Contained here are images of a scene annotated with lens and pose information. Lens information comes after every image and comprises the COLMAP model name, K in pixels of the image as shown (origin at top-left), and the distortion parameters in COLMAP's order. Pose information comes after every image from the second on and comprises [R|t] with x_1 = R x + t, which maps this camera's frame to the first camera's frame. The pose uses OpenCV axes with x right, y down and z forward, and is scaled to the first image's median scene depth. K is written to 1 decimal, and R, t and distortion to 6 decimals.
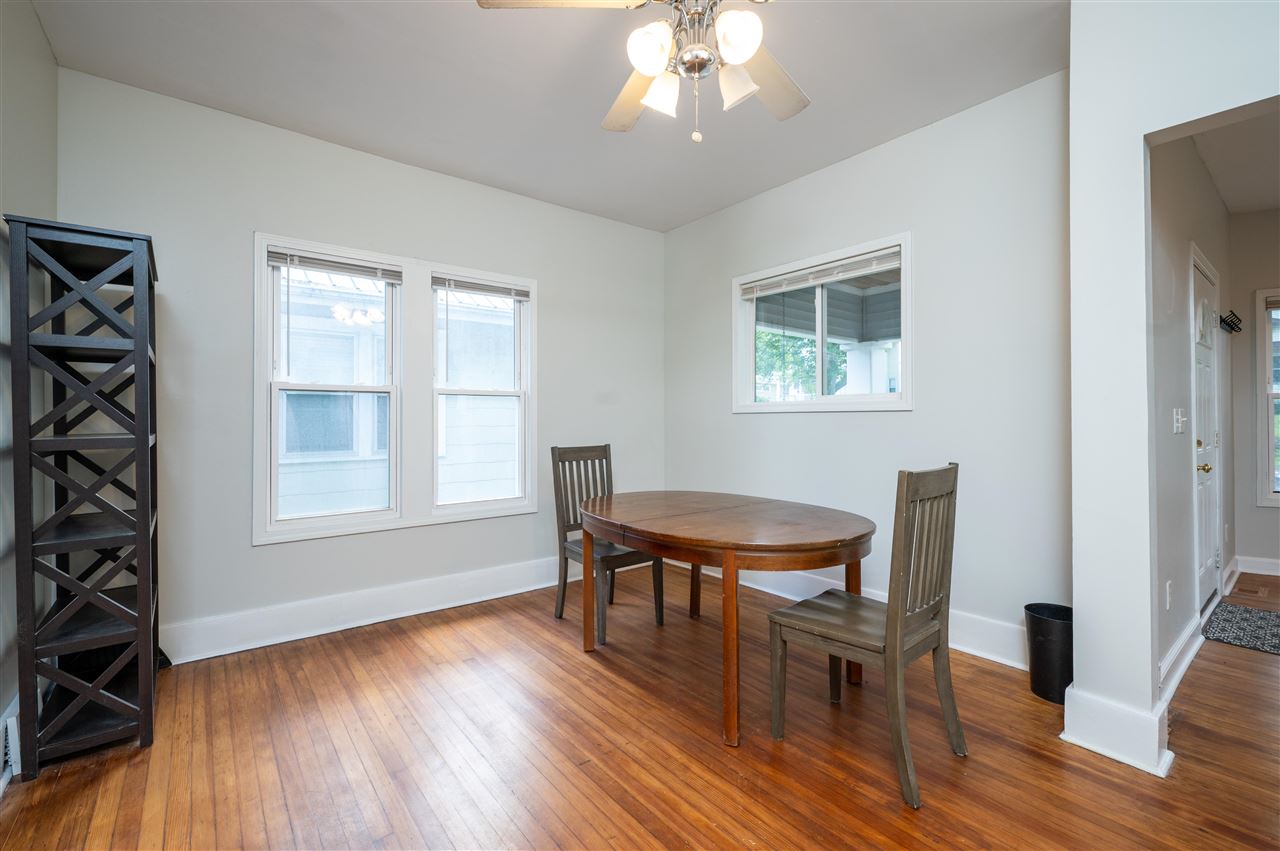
lens RADIAL K [[540.7, 0, 639.9], [0, 540.7, 417.3], [0, 0, 1]] dist [0.000297, -0.000019]
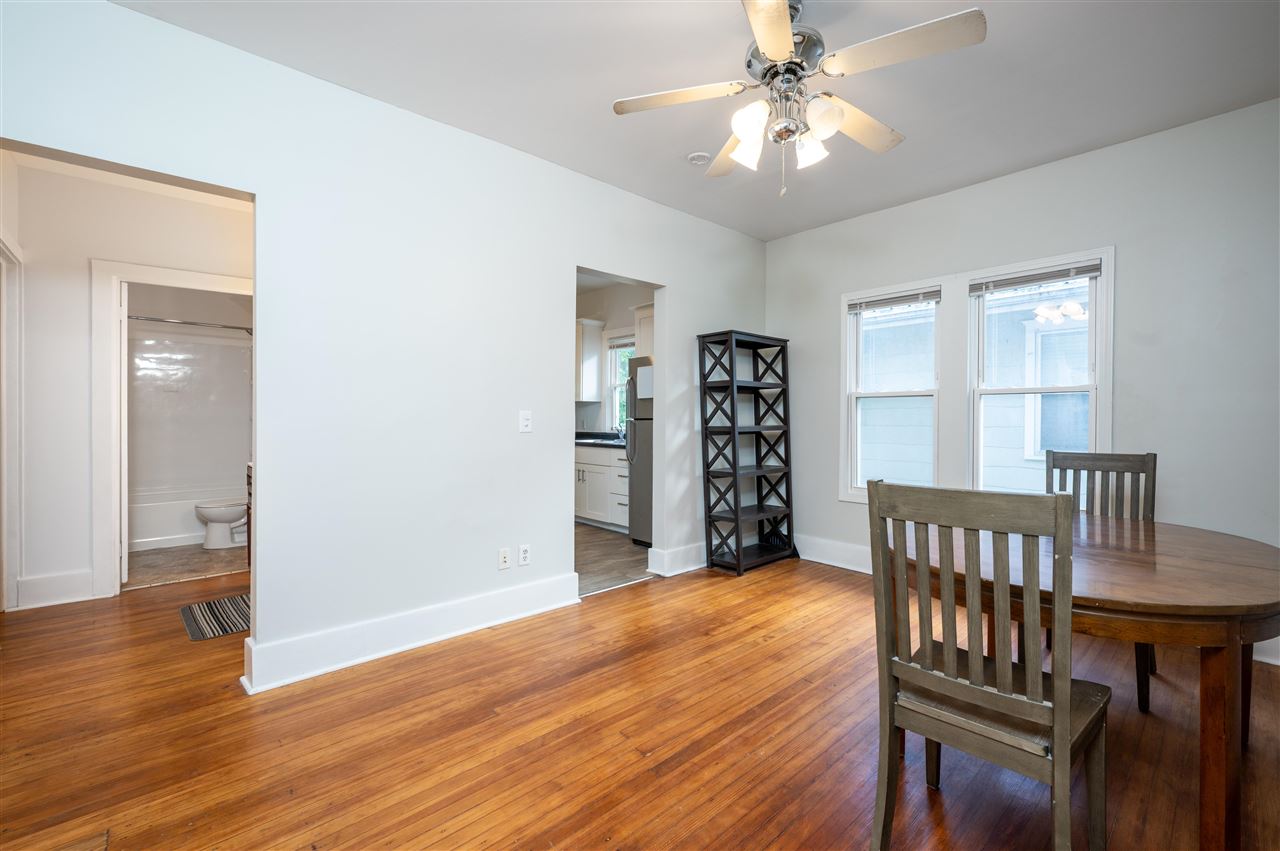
lens RADIAL K [[540.7, 0, 652.5], [0, 540.7, 422.2], [0, 0, 1]] dist [0.000297, -0.000019]
pose [[0.088703, 0.010188, -0.996006, 0.696580], [0.001248, 0.999946, 0.010340, -0.000112], [0.996057, -0.002160, 0.088685, 0.307706]]
